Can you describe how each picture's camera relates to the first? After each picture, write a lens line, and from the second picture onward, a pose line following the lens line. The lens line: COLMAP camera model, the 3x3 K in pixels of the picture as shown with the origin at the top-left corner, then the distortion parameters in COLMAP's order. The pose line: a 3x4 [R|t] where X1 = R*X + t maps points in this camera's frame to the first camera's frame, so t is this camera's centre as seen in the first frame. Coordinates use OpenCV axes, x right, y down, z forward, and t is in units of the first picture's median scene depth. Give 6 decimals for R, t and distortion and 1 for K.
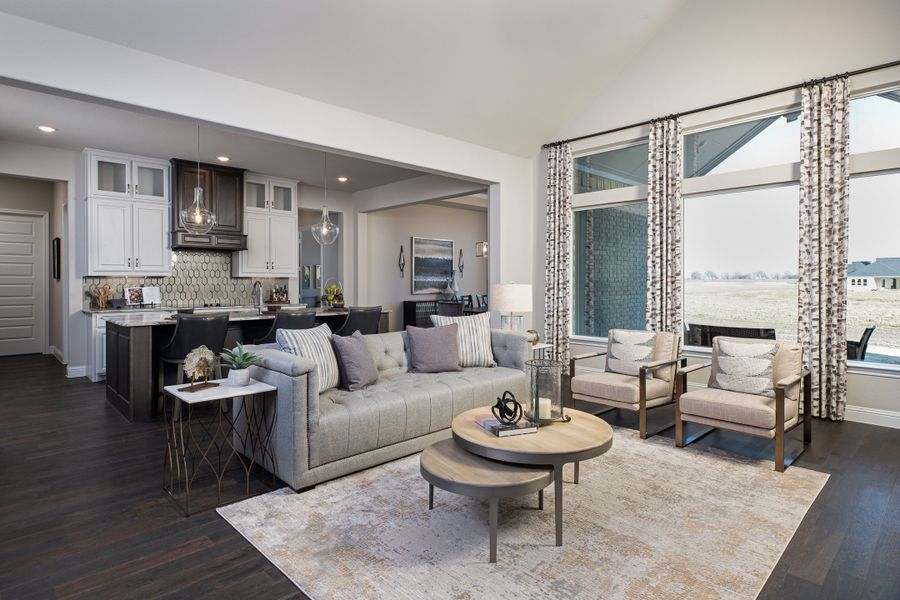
lens RADIAL K [[482.7, 0, 448.1], [0, 482.7, 282.6], [0, 0, 1]] dist [-0.008157, -0.001170]
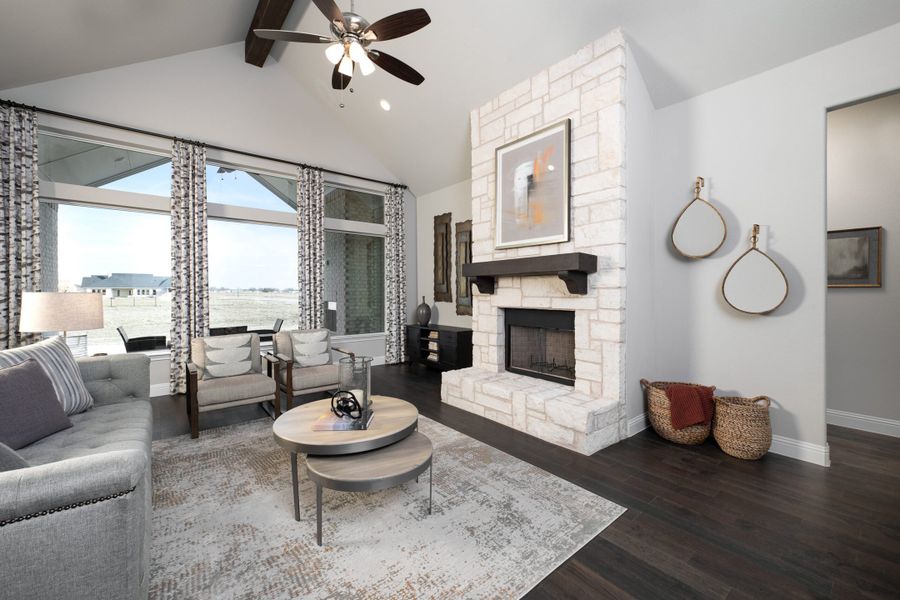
lens RADIAL K [[364.3, 0, 451.6], [0, 364.3, 299.2], [0, 0, 1]] dist [0.001034, 0.000064]
pose [[0.082869, -0.019815, 0.996363, -0.333126], [0.001002, 0.999803, 0.019800, 0.000044], [-0.996560, -0.000643, 0.082873, 0.339767]]
